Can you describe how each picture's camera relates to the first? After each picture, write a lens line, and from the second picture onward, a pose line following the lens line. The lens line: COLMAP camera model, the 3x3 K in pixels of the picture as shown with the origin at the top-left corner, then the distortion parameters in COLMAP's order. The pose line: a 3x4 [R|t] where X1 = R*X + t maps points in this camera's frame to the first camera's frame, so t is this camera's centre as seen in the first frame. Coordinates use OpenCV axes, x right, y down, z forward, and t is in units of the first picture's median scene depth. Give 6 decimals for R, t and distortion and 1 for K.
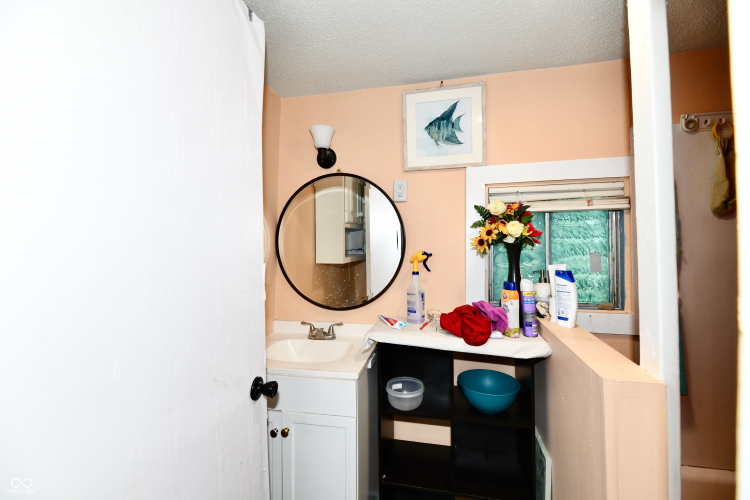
lens RADIAL K [[308.5, 0, 384.3], [0, 308.5, 247.3], [0, 0, 1]] dist [-0.004649, -0.002228]
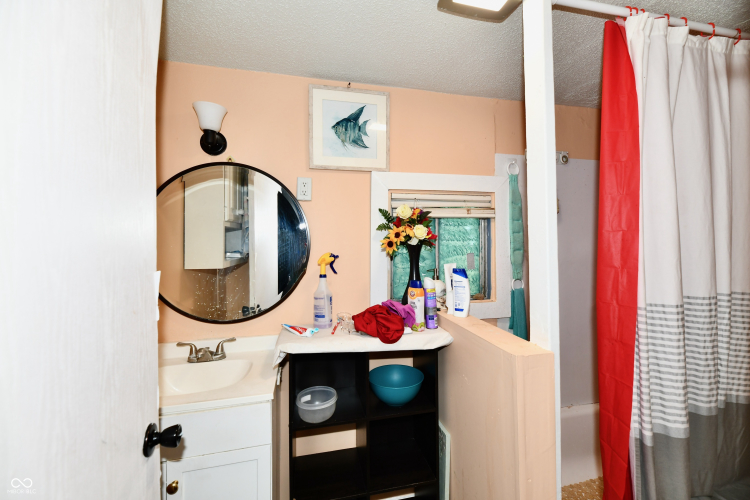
lens RADIAL K [[308.5, 0, 375.1], [0, 308.5, 246.5], [0, 0, 1]] dist [-0.004649, -0.002228]
pose [[0.902158, 0.000722, 0.431406, -0.174031], [0.002969, 0.999965, -0.007882, -0.000151], [-0.431397, 0.008392, 0.902123, 0.068325]]
